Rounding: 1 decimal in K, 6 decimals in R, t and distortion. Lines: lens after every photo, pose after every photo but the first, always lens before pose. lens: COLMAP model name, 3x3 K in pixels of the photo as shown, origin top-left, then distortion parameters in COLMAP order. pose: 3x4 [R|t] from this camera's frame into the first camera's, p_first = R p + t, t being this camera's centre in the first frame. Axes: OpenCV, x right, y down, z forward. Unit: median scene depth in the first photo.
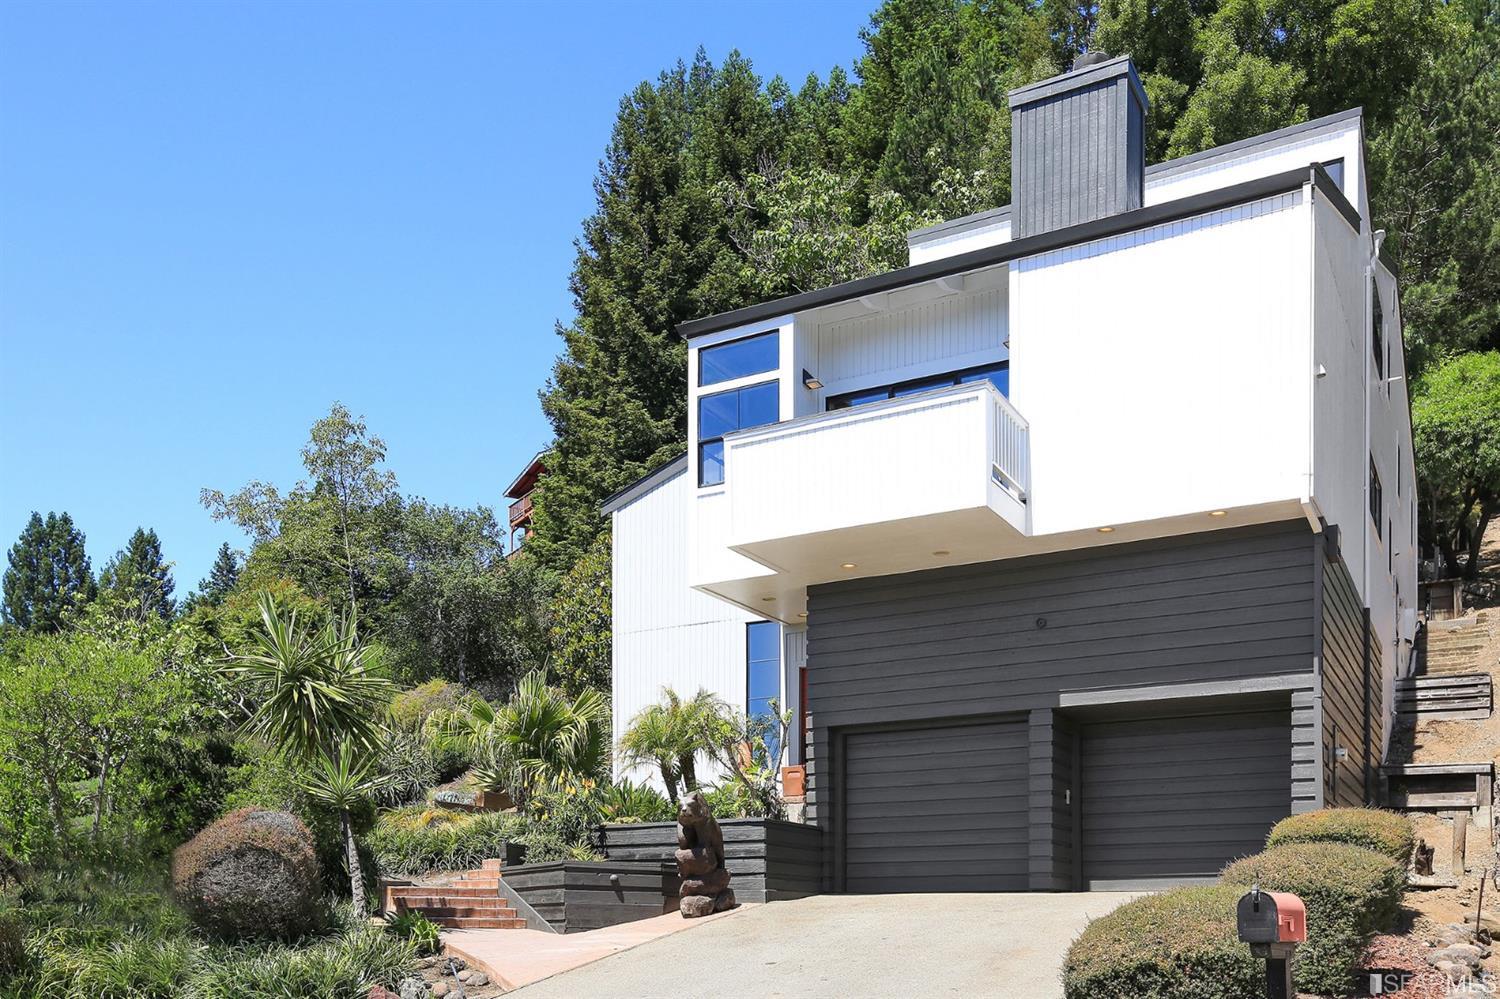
lens RADIAL K [[1368.2, 0, 750.0], [0, 1368.2, 499.5], [0, 0, 1]] dist [0.007822, 0.004978]
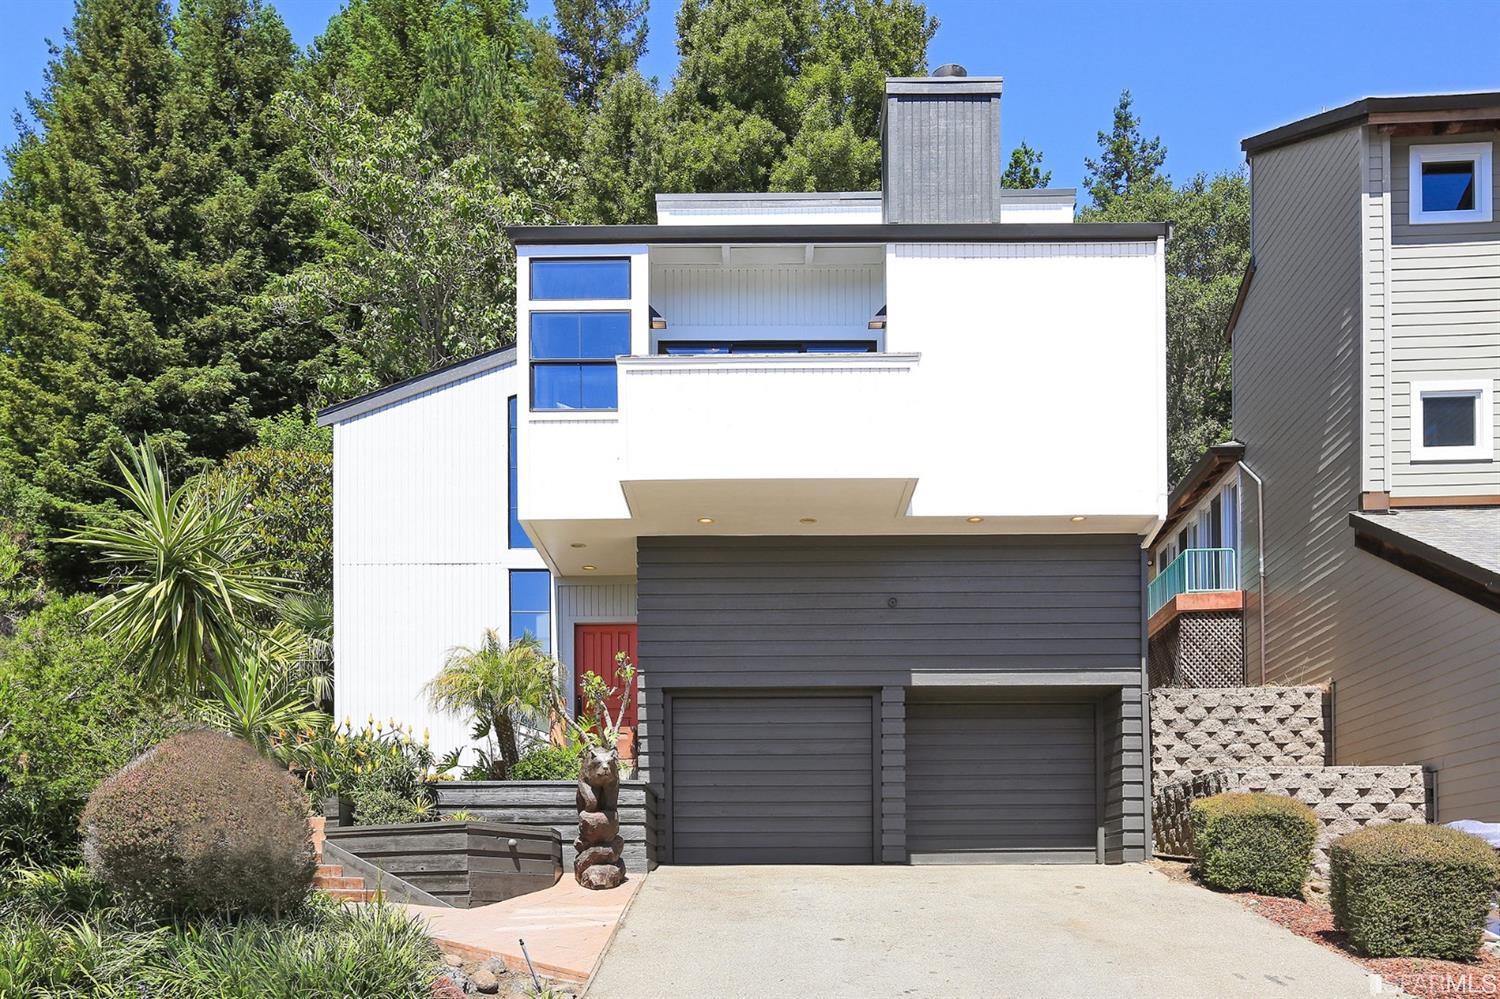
lens RADIAL K [[1284.8, 0, 751.2], [0, 1284.8, 544.8], [0, 0, 1]] dist [-0.032286, 0.097609]
pose [[0.869166, 0.129731, 0.477201, -0.322160], [-0.145610, 0.989335, -0.003746, 0.063870], [-0.472598, -0.066229, 0.878786, 0.207370]]
